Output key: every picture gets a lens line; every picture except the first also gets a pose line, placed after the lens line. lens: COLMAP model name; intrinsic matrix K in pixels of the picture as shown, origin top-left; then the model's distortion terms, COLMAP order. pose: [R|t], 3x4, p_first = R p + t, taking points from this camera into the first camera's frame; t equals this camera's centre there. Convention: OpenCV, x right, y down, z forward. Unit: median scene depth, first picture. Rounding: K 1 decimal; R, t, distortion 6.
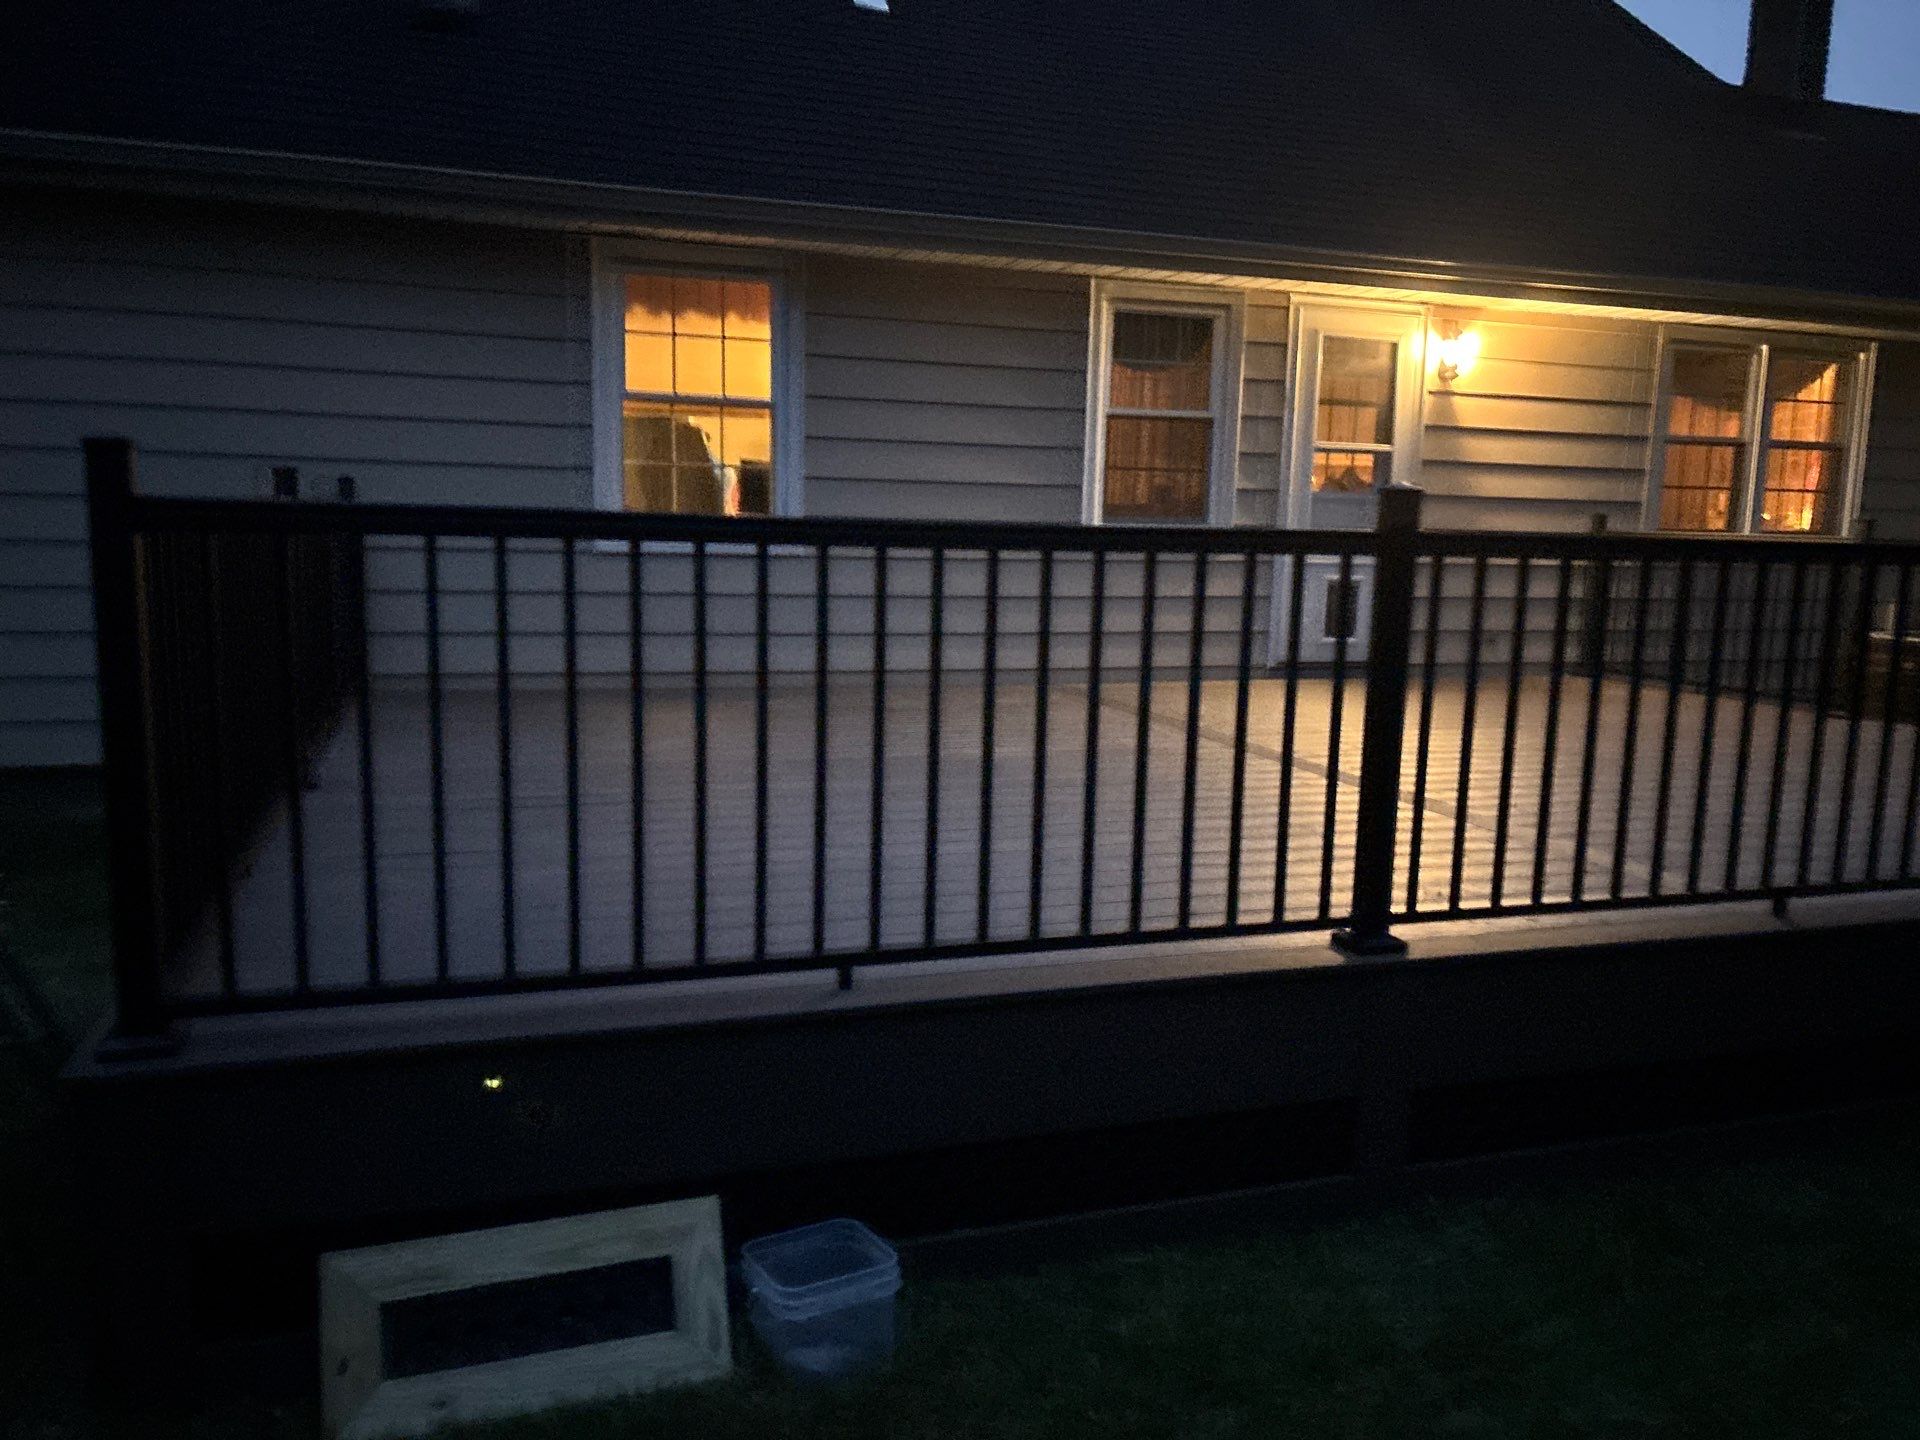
lens RADIAL K [[1445.0, 0, 997.6], [0, 1445.0, 728.0], [0, 0, 1]] dist [0.023763, -0.000294]
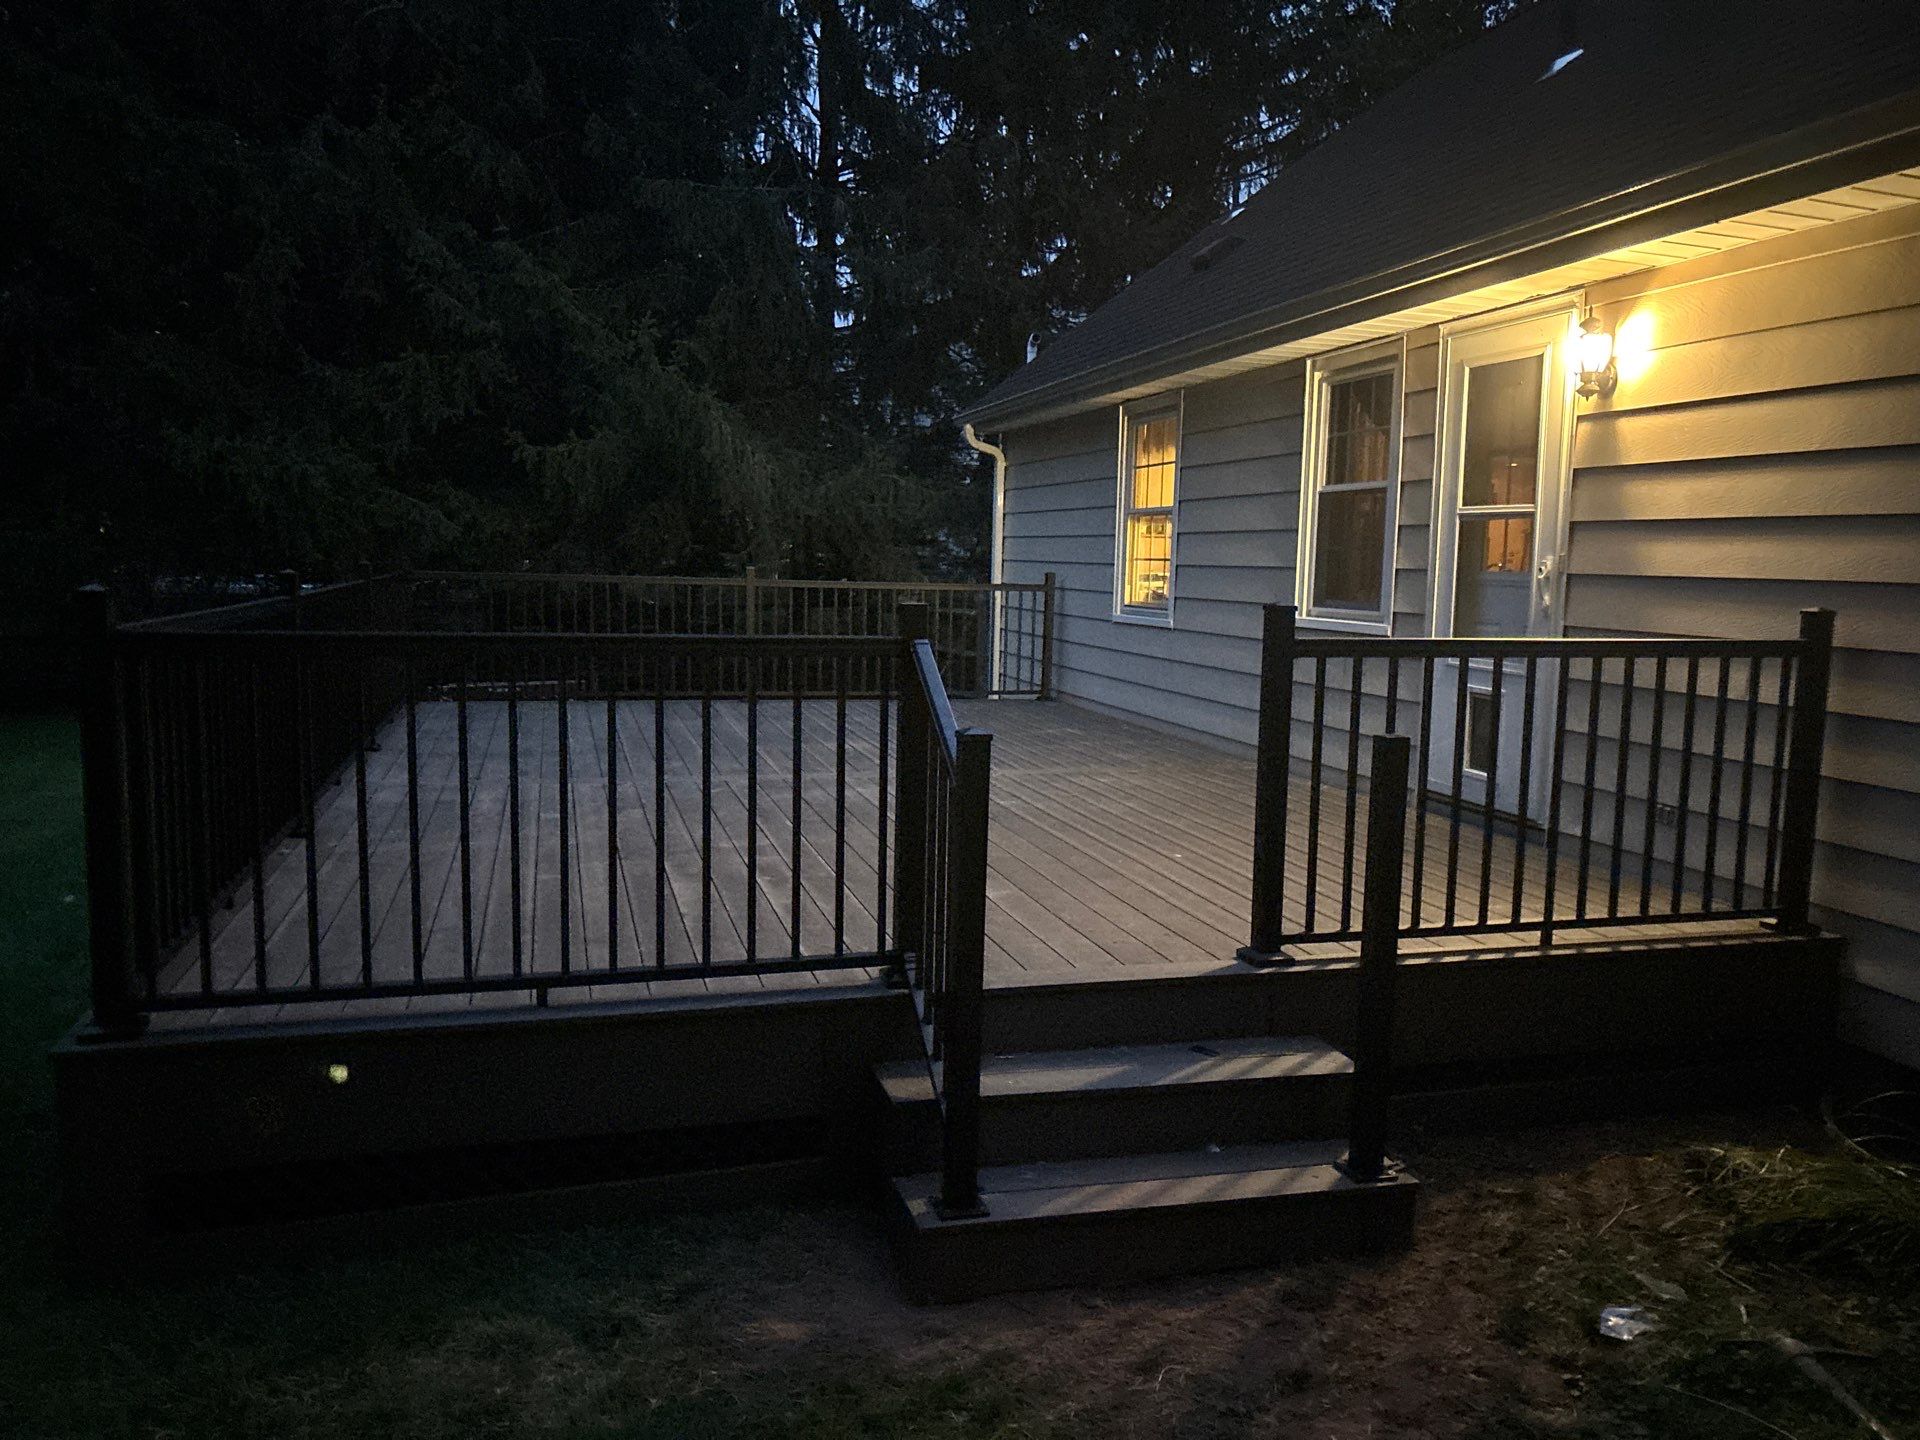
lens RADIAL K [[1445.0, 0, 997.6], [0, 1445.0, 728.0], [0, 0, 1]] dist [0.023763, -0.000294]
pose [[-0.072813, 0.082724, -0.993909, 0.998565], [-0.199135, 0.975282, 0.095762, -0.107403], [0.977263, 0.204895, -0.054540, 0.821783]]
